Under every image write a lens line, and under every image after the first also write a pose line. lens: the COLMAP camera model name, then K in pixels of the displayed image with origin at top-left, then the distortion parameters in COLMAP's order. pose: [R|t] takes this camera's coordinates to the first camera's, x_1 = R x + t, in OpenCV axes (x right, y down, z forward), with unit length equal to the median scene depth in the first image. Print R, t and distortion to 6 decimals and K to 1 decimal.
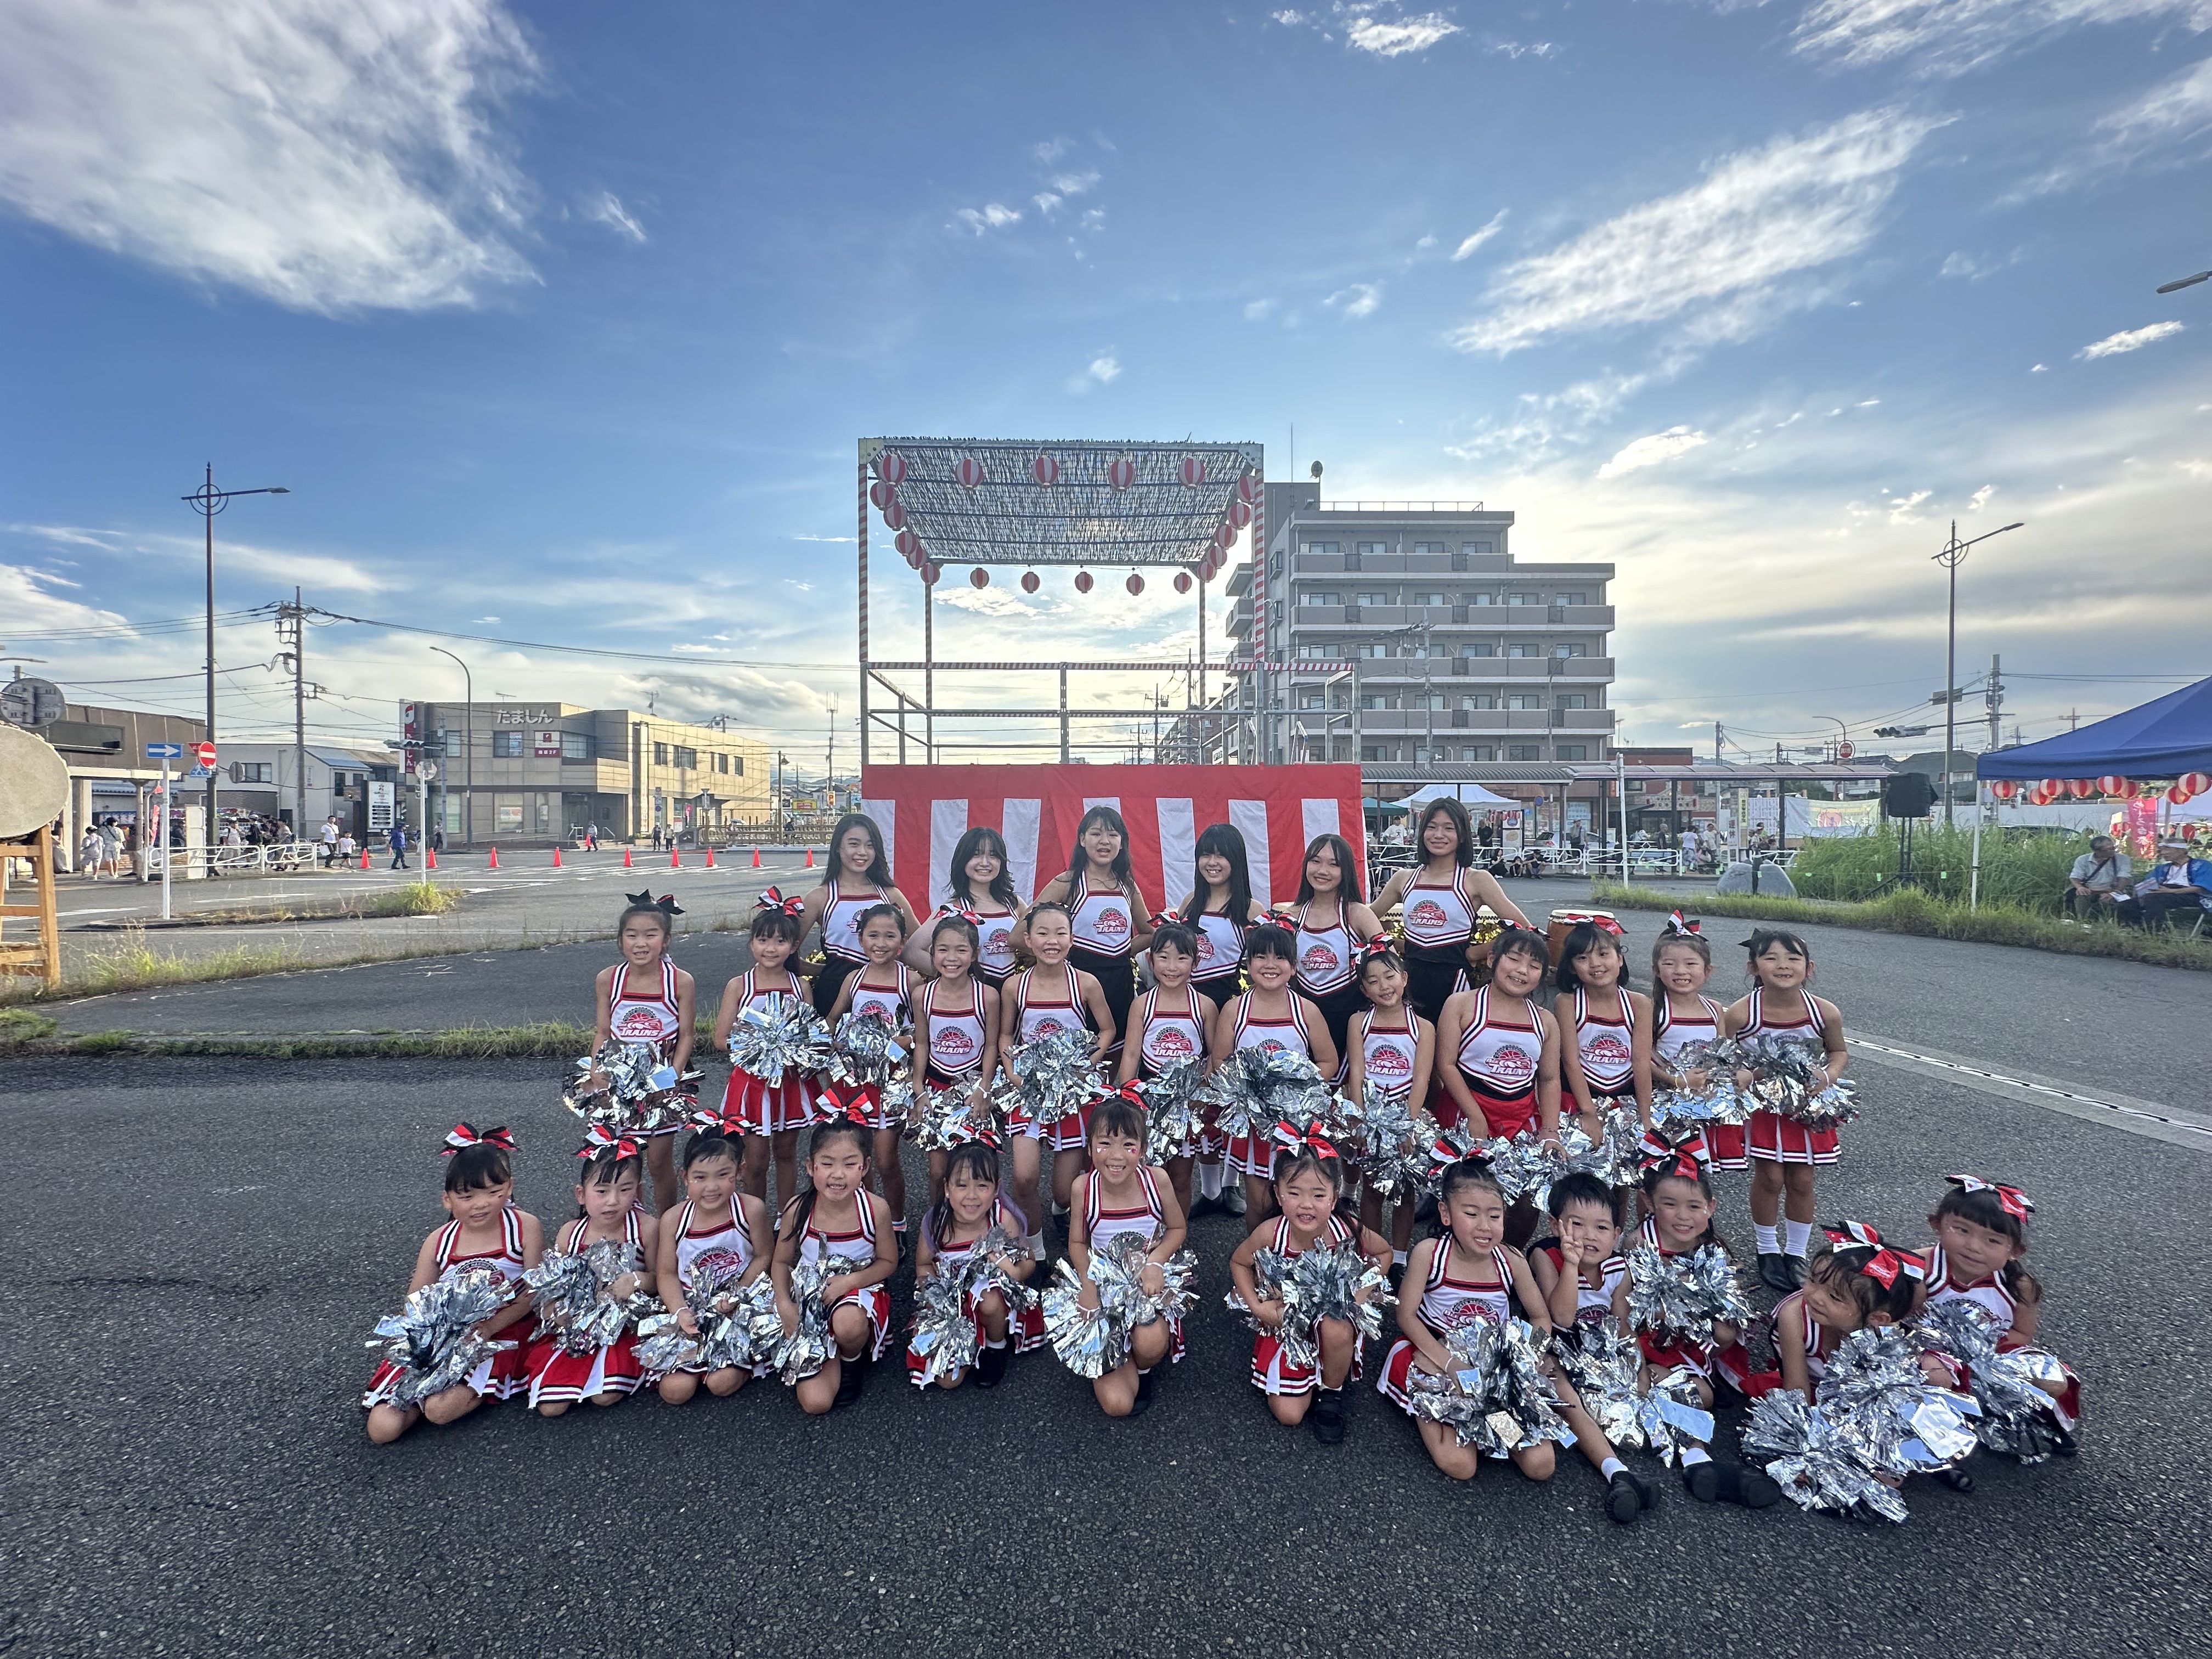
lens RADIAL K [[887.0, 0, 1122.6], [0, 887.0, 824.0], [0, 0, 1]] dist [-0.001330, 0.000021]
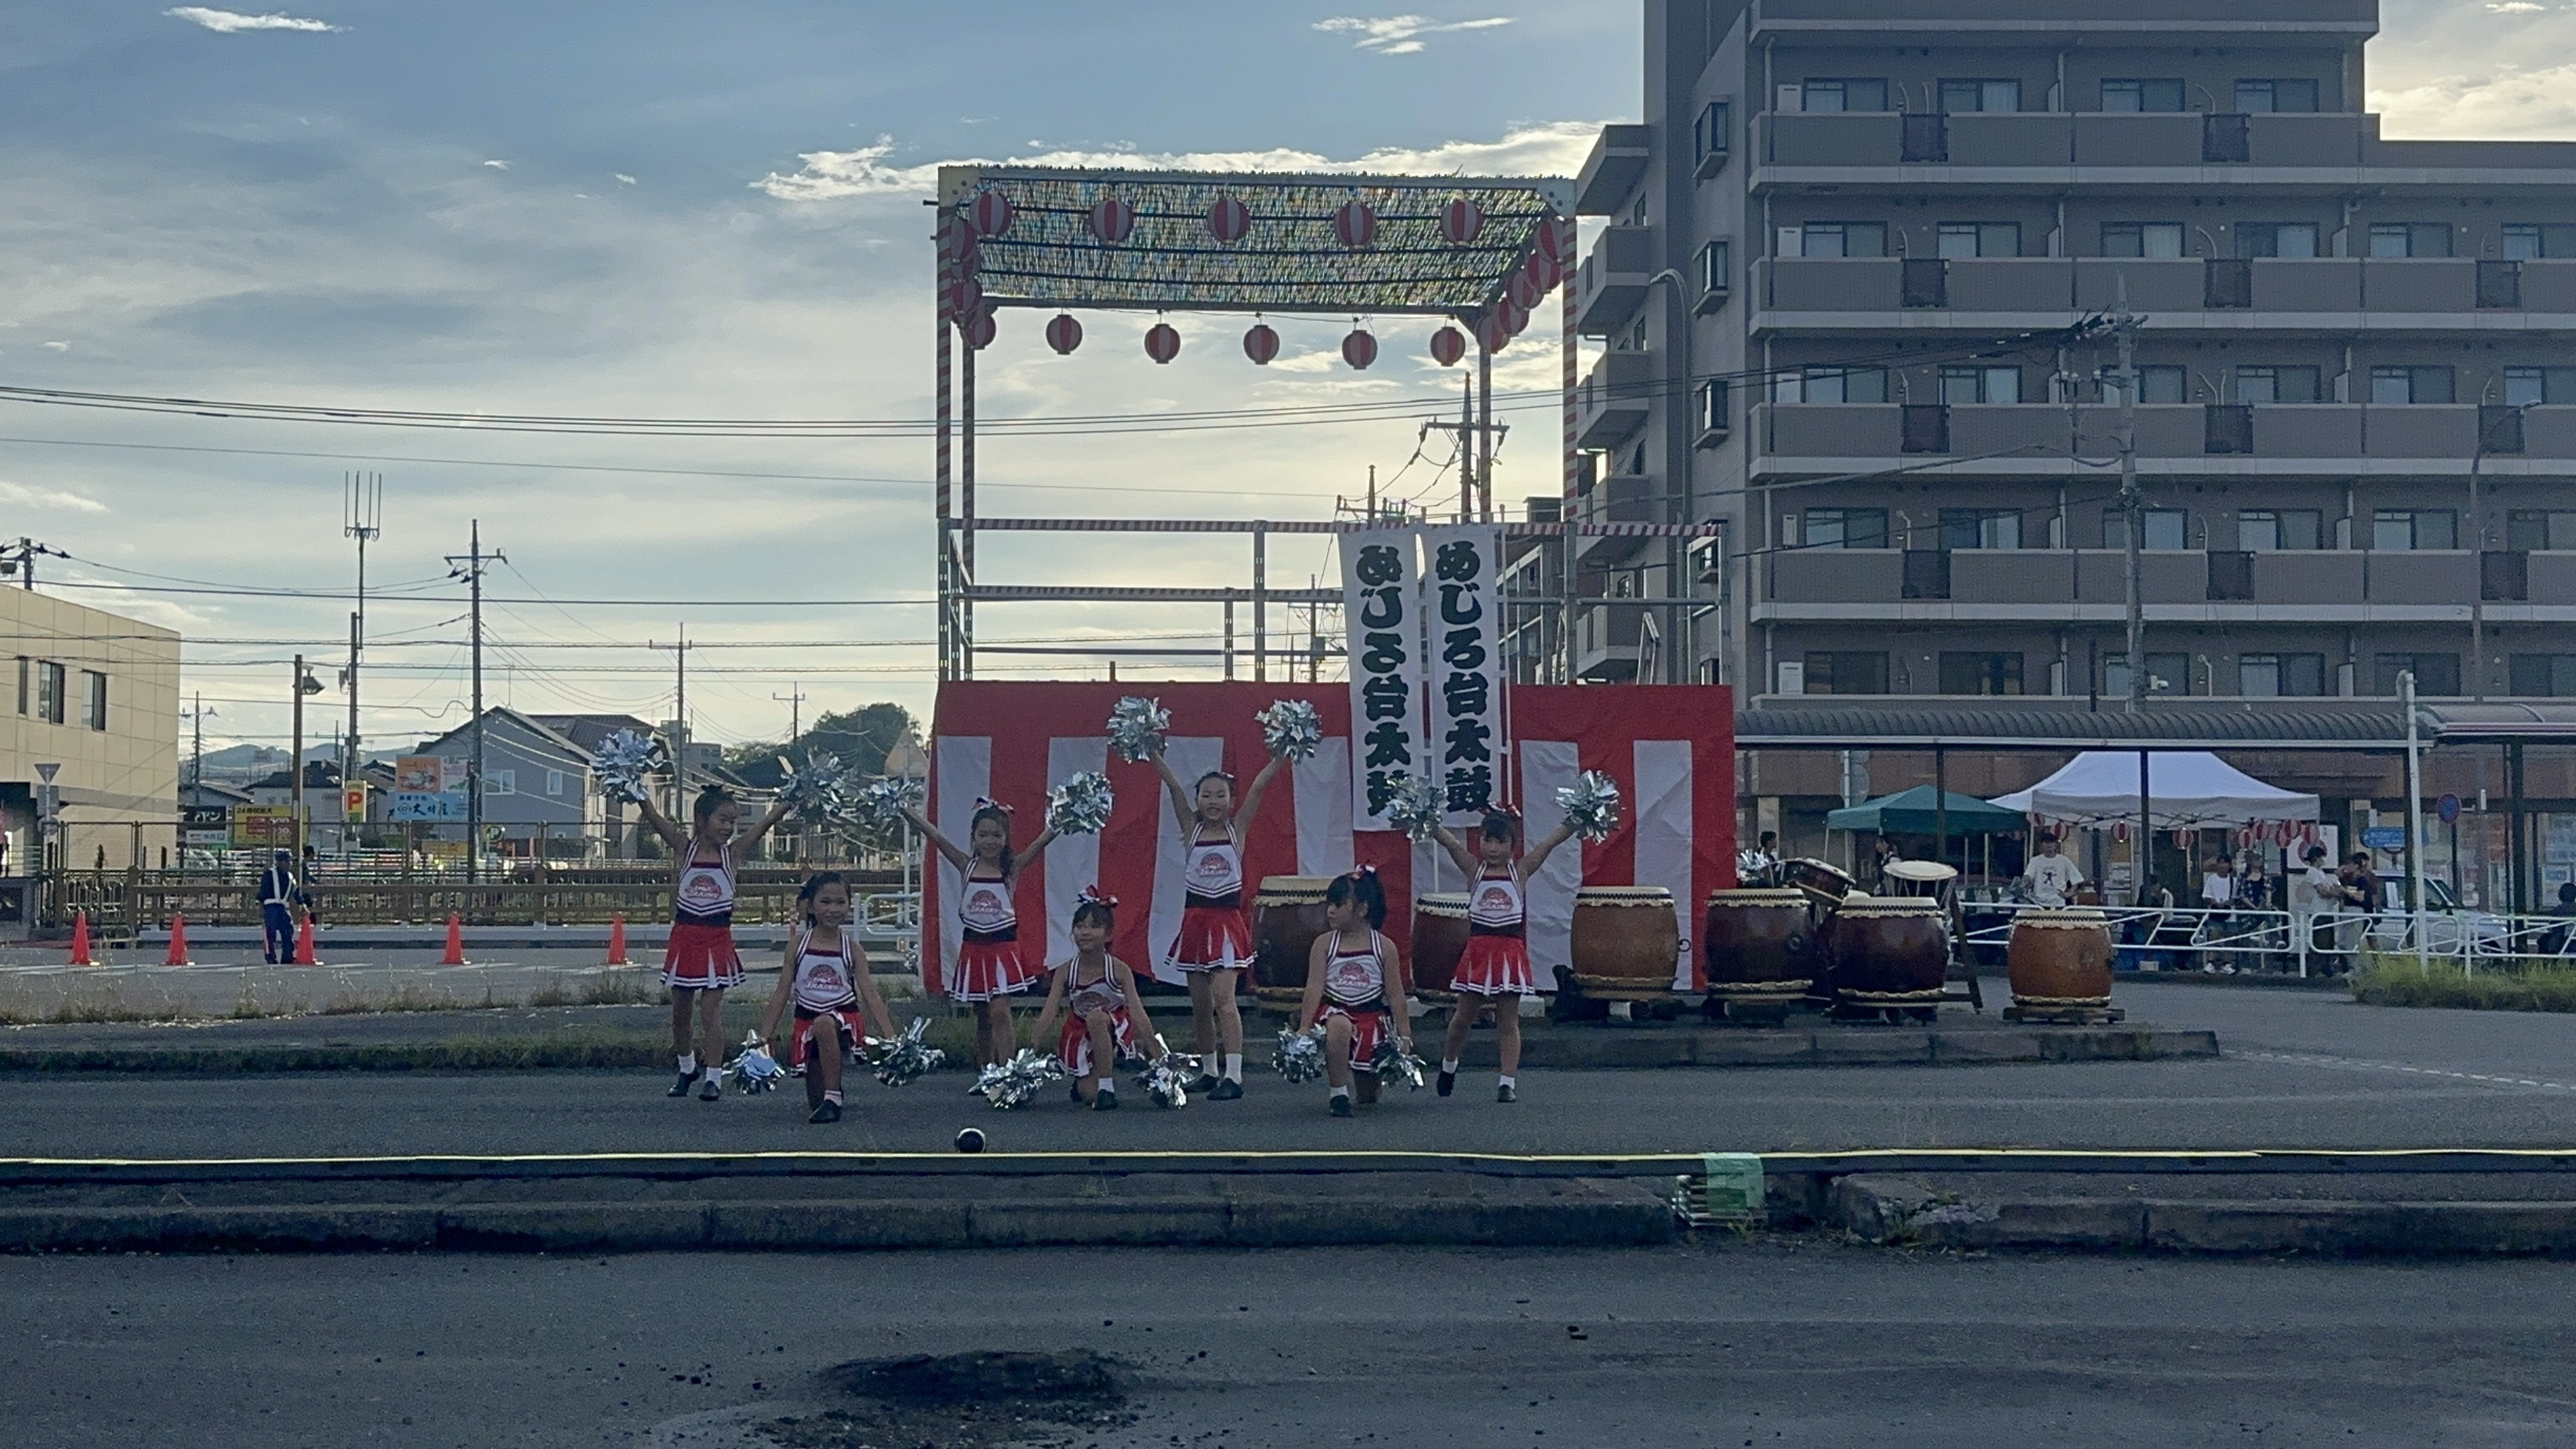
lens RADIAL K [[3016.5, 0, 1300.3], [0, 3016.5, 725.0], [0, 0, 1]] dist [0.011651, 0.000000]
pose [[0.999795, 0.006169, 0.019307, -0.013624], [-0.004987, 0.998144, -0.060690, 0.016133], [-0.019645, 0.060582, 0.997970, -0.196812]]
